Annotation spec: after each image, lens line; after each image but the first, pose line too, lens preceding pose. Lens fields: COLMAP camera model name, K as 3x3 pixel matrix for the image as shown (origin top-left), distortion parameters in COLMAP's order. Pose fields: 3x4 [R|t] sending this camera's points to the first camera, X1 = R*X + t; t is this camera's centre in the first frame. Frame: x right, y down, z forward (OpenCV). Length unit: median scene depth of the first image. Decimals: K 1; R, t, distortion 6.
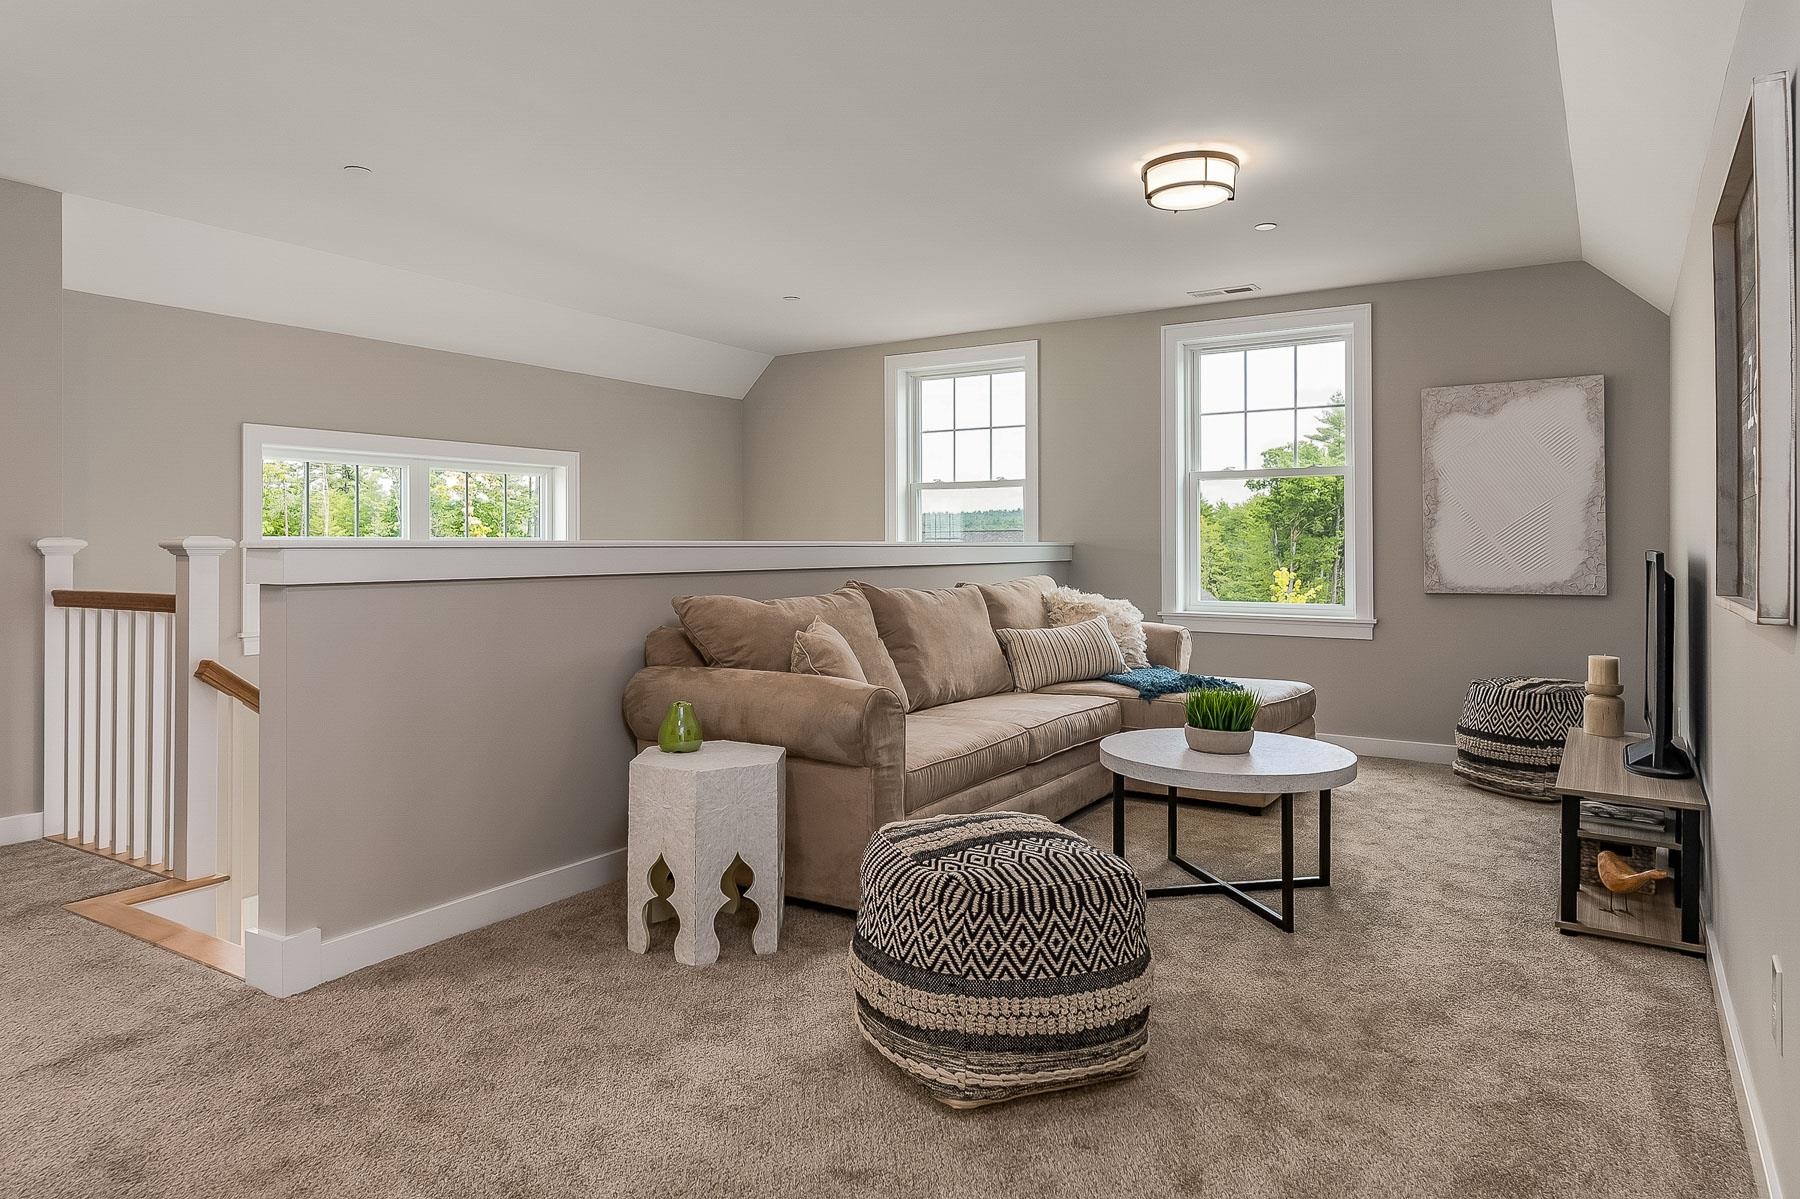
lens RADIAL K [[1108.9, 0, 895.2], [0, 1108.9, 537.1], [0, 0, 1]] dist [0.017649, -0.004162]
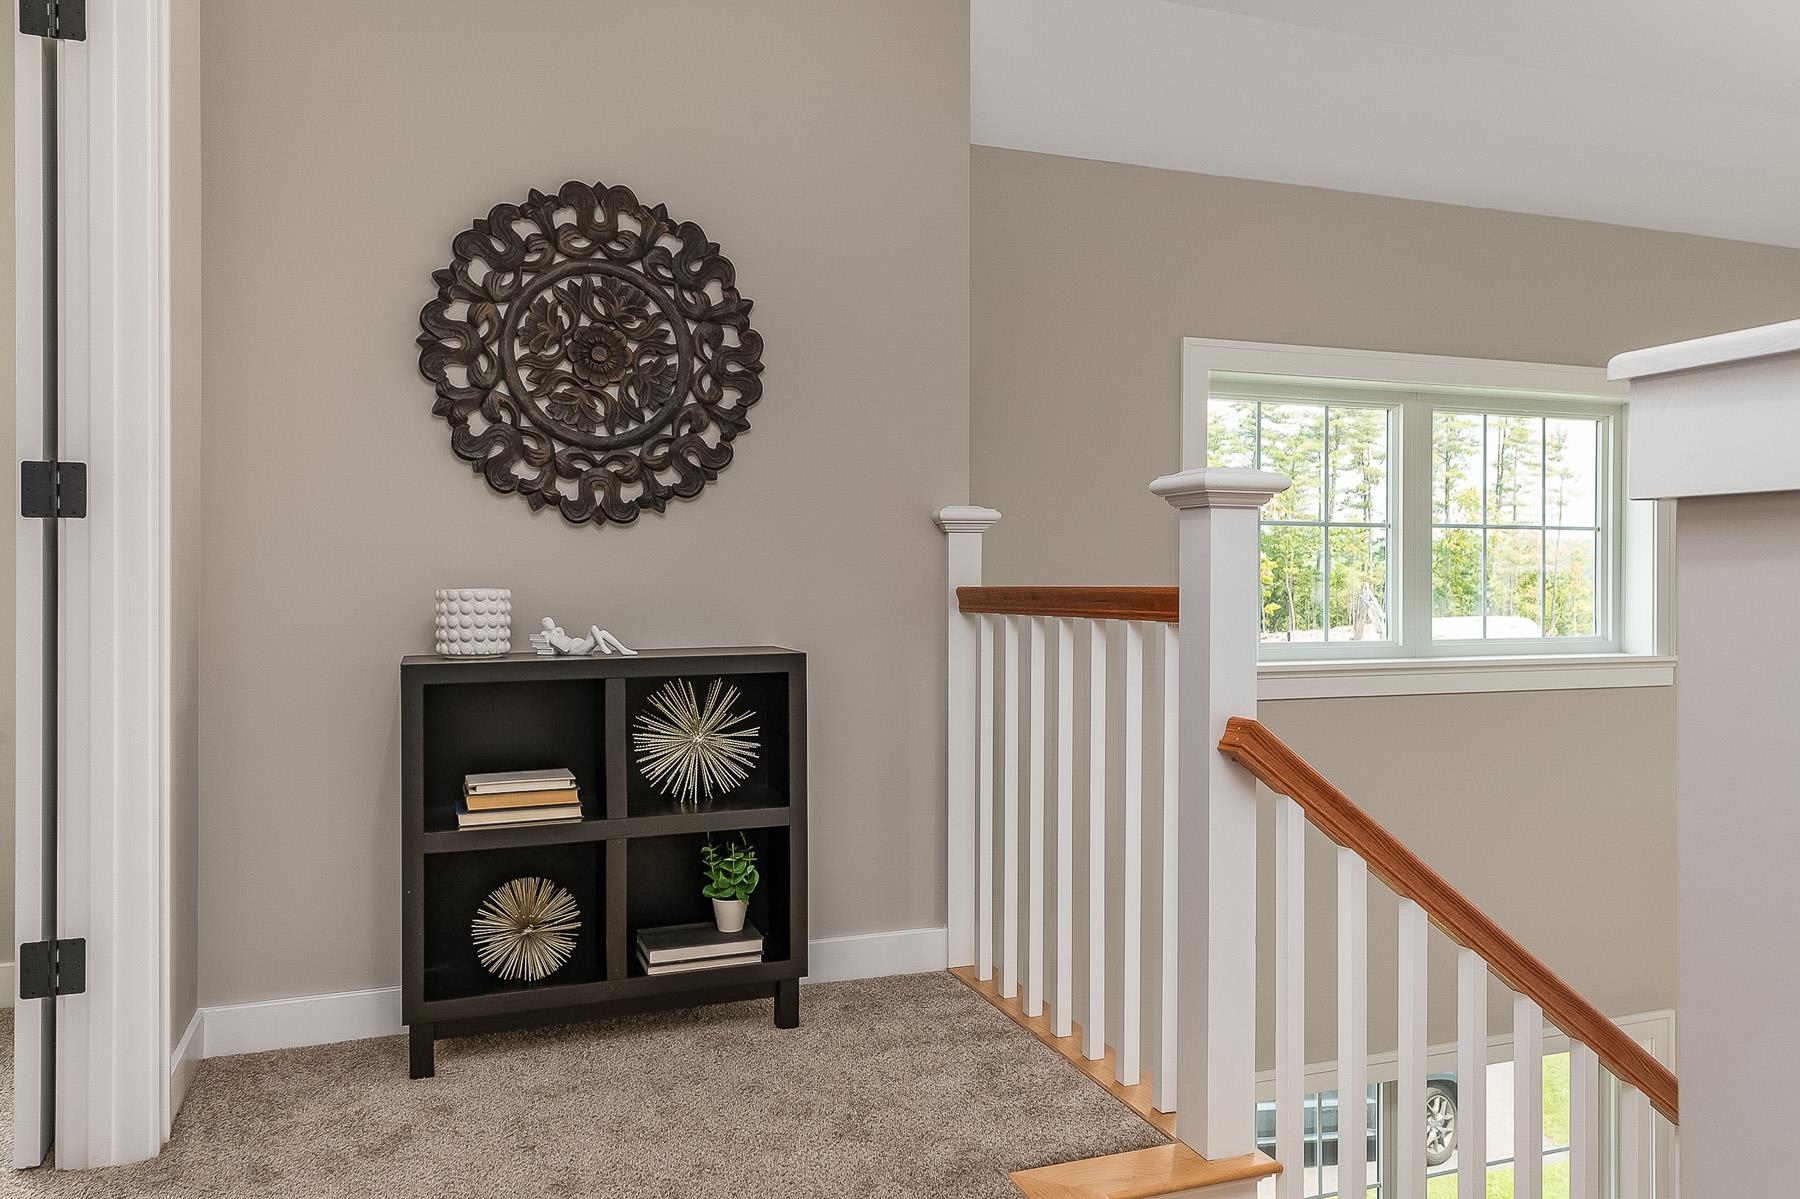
lens RADIAL K [[1196.6, 0, 900.9], [0, 1196.6, 595.1], [0, 0, 1]] dist [0.019842, -0.003537]
pose [[0.805086, 0.006907, -0.593118, -0.556363], [0.001721, 0.999901, 0.013979, 0.063654], [0.593156, -0.012275, 0.804994, 0.639346]]
